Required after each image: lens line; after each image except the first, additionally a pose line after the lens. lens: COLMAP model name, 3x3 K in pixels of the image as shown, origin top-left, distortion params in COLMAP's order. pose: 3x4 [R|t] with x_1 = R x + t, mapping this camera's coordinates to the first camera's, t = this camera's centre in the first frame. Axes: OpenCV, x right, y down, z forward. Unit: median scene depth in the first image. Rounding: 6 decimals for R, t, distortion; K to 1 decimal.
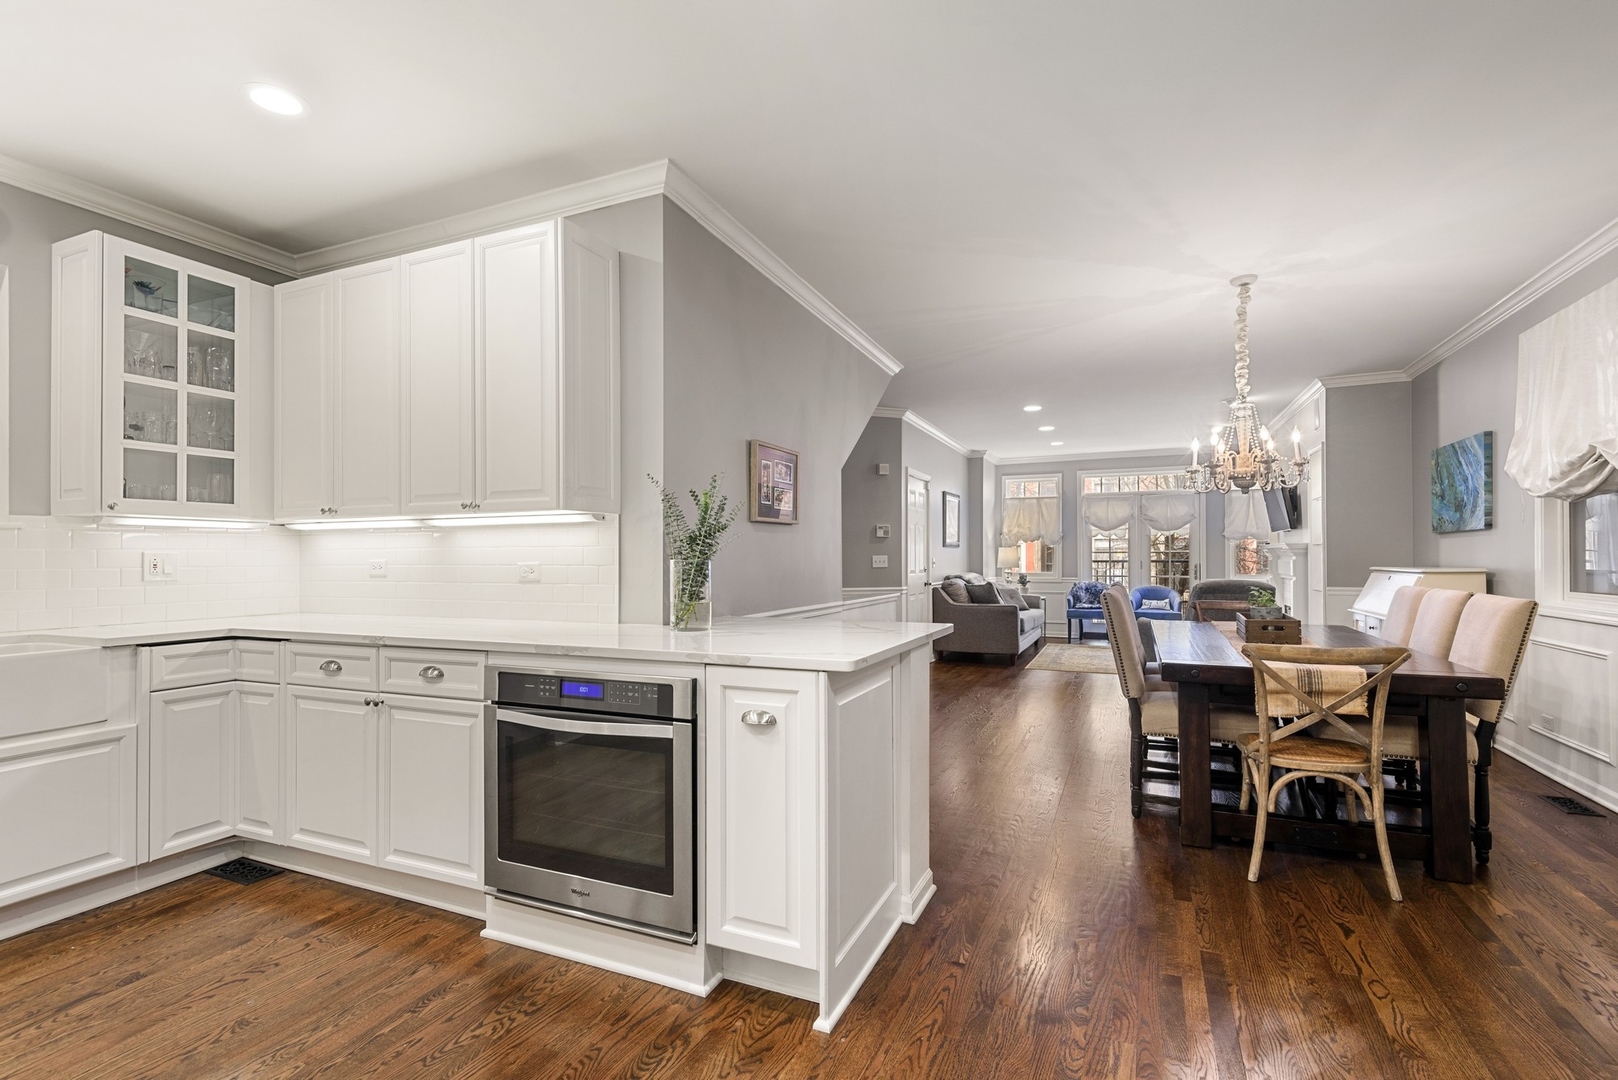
lens RADIAL K [[738.0, 0, 809.0], [0, 738.0, 552.0], [0, 0, 1]] dist [0.006207, -0.003480]
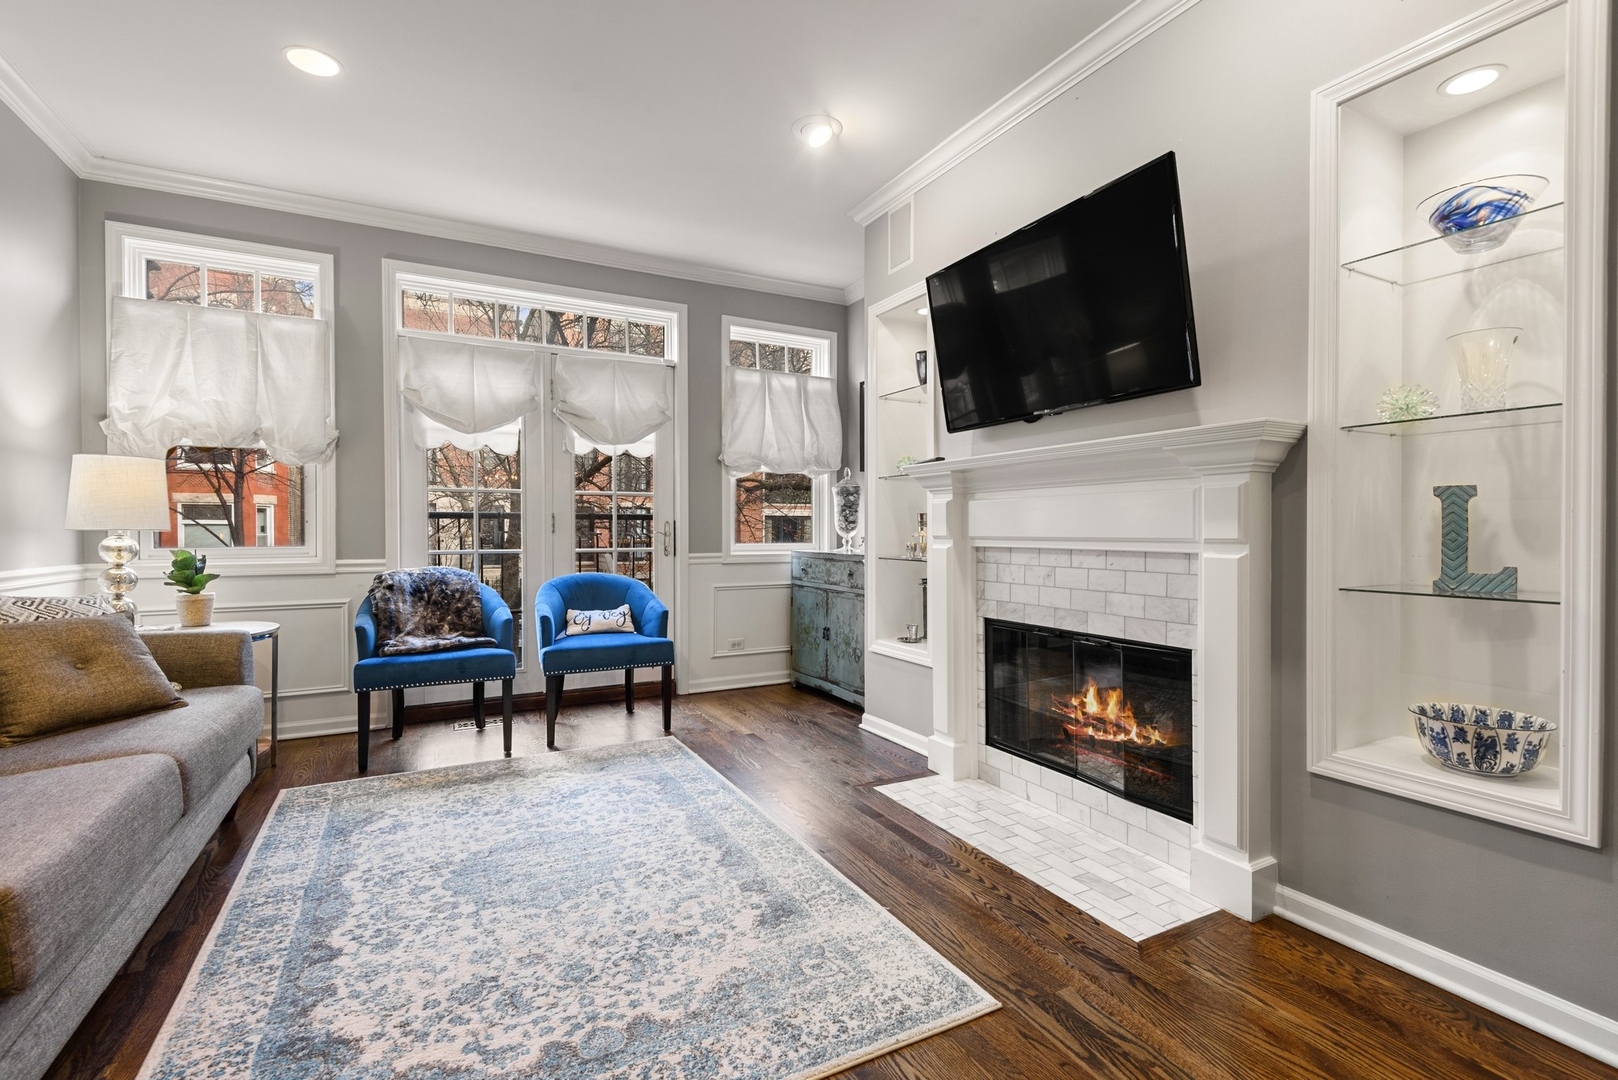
lens RADIAL K [[738.0, 0, 812.5], [0, 738.0, 544.5], [0, 0, 1]] dist [0.006207, -0.003480]
pose [[0.624498, -0.014911, 0.780884, 0.305175], [-0.009046, 0.999613, 0.026322, 0.023565], [-0.780974, -0.023502, 0.624121, 0.879946]]
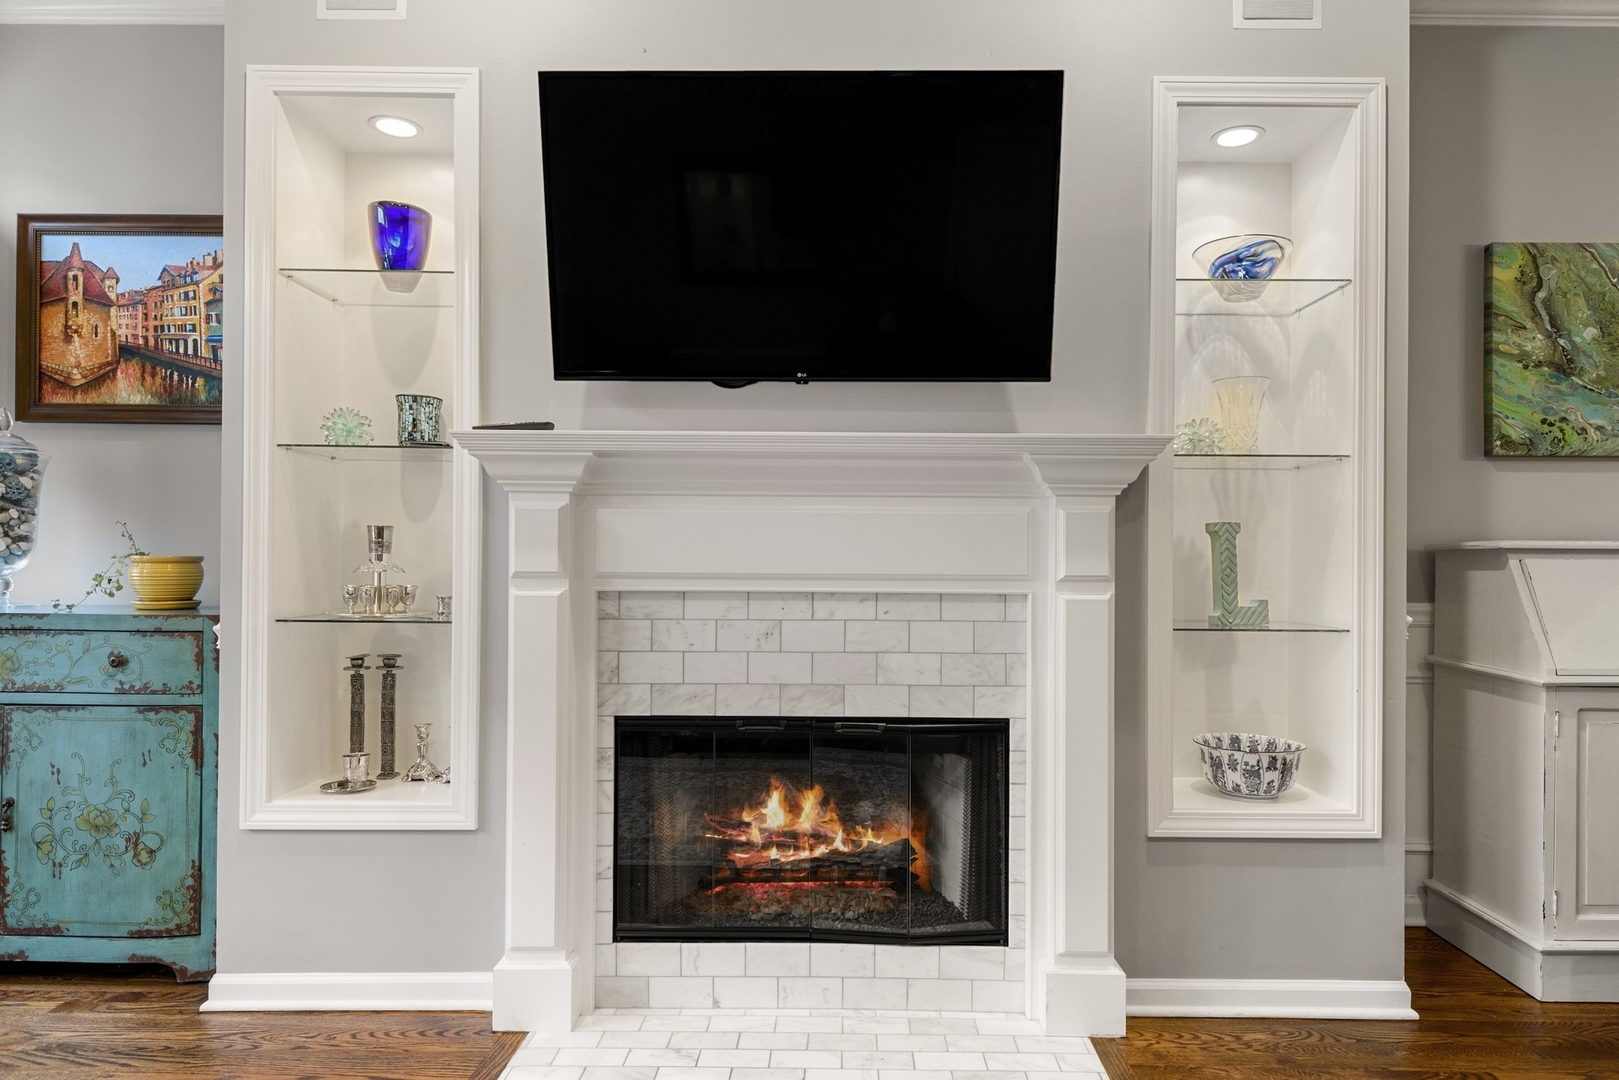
lens RADIAL K [[989.6, 0, 810.6], [0, 989.6, 554.6], [0, 0, 1]] dist [0.021935, -0.003484]
pose [[-0.396446, 0.001210, 0.918057, 0.372404], [-0.016867, 0.999821, -0.008602, 0.024895], [-0.917903, -0.018895, -0.396354, 1.123309]]
